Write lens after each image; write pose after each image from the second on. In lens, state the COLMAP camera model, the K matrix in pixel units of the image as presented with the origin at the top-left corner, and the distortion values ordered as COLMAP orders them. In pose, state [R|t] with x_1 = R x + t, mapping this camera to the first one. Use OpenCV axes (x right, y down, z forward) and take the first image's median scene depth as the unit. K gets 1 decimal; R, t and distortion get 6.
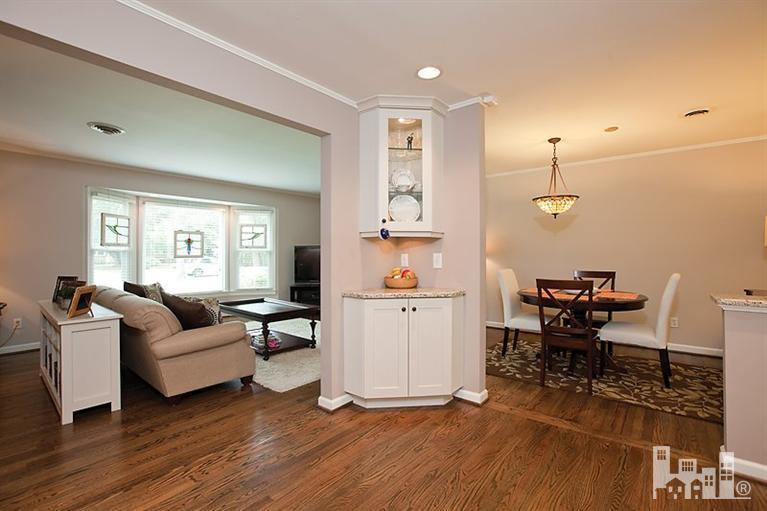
lens RADIAL K [[354.9, 0, 382.7], [0, 354.9, 251.3], [0, 0, 1]] dist [-0.024840, 0.000586]
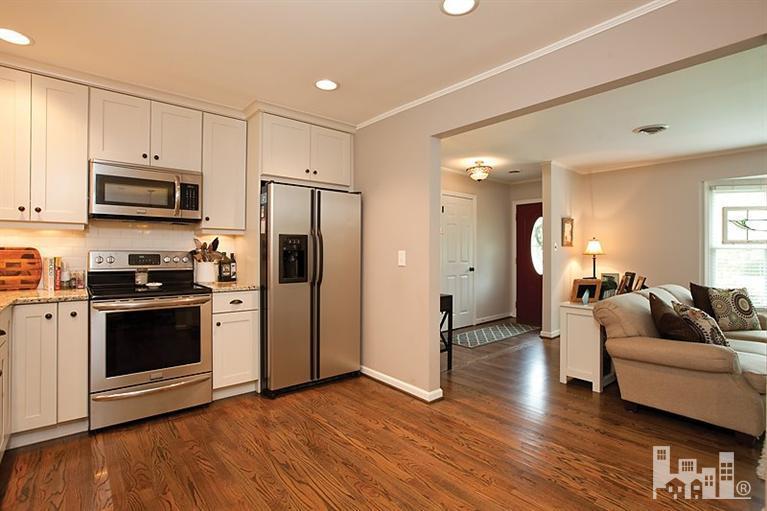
lens RADIAL K [[384.5, 0, 387.6], [0, 384.5, 251.1], [0, 0, 1]] dist [-0.002593, -0.000128]
pose [[-0.174814, -0.000499, -0.984601, 0.284677], [0.001791, 0.999998, -0.000825, 0.002124], [0.984600, -0.001907, -0.174812, 0.278327]]
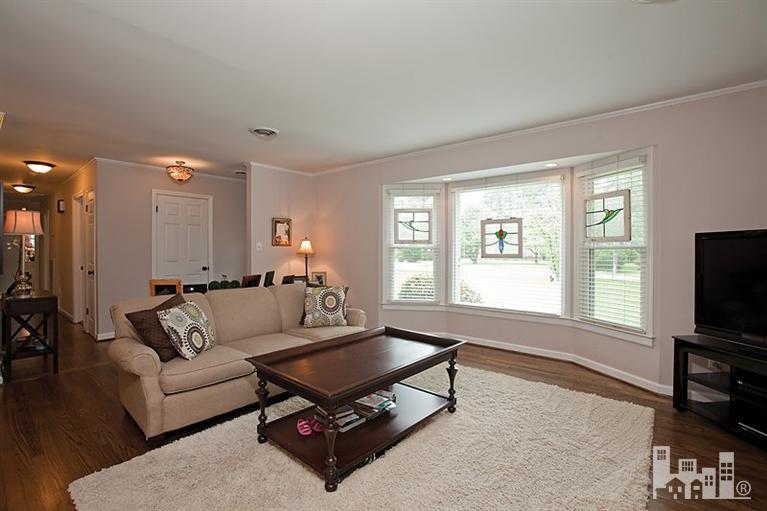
lens RADIAL K [[354.9, 0, 382.7], [0, 354.9, 251.3], [0, 0, 1]] dist [-0.024840, 0.000586]
pose [[-0.024462, 0.008396, -0.999666, 0.168725], [0.006005, 0.999948, 0.008252, -0.001375], [0.999683, -0.005801, -0.024511, 0.864337]]
